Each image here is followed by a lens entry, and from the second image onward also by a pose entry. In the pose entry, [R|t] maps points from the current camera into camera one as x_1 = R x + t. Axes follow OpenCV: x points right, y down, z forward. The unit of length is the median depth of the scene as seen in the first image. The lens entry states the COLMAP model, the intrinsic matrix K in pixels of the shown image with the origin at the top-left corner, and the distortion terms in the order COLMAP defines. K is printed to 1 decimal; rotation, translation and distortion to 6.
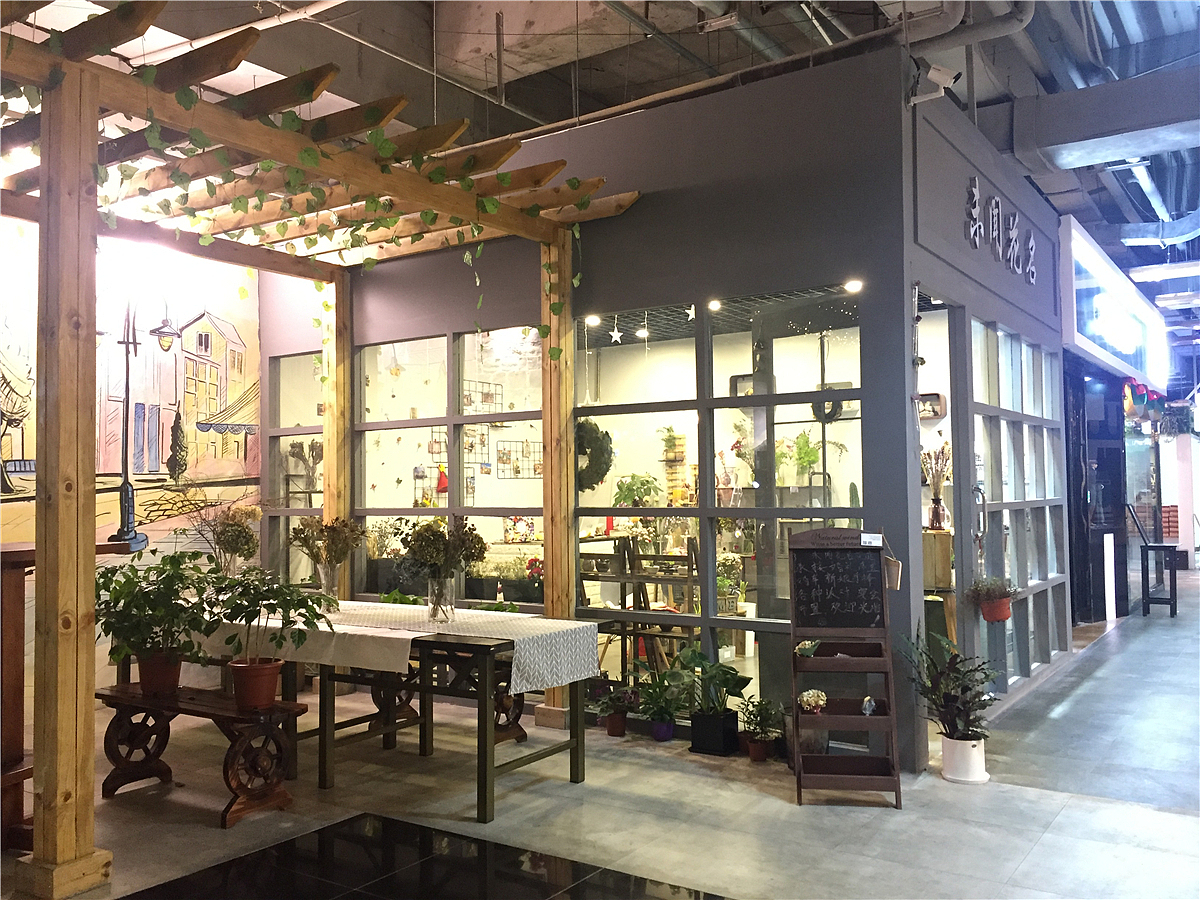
lens RADIAL K [[1030.8, 0, 600.0], [0, 1030.8, 450.0], [0, 0, 1]] dist [0.073321, -0.002303]
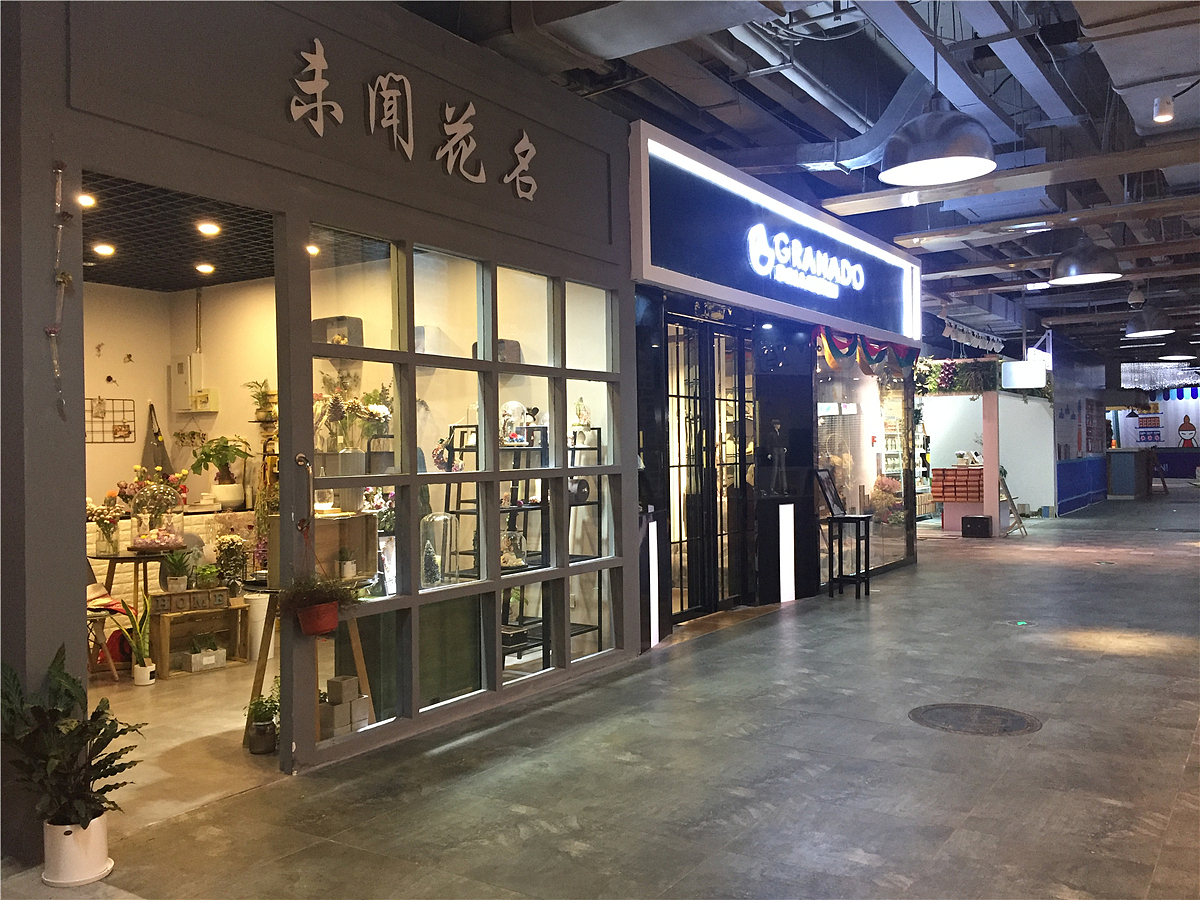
lens RADIAL K [[1030.8, 0, 600.0], [0, 1030.8, 450.0], [0, 0, 1]] dist [0.073321, -0.002303]
pose [[0.999975, -0.002291, 0.006643, 0.339074], [0.002040, 0.999295, 0.037492, 0.002330], [-0.006724, -0.037477, 0.999275, 0.148379]]
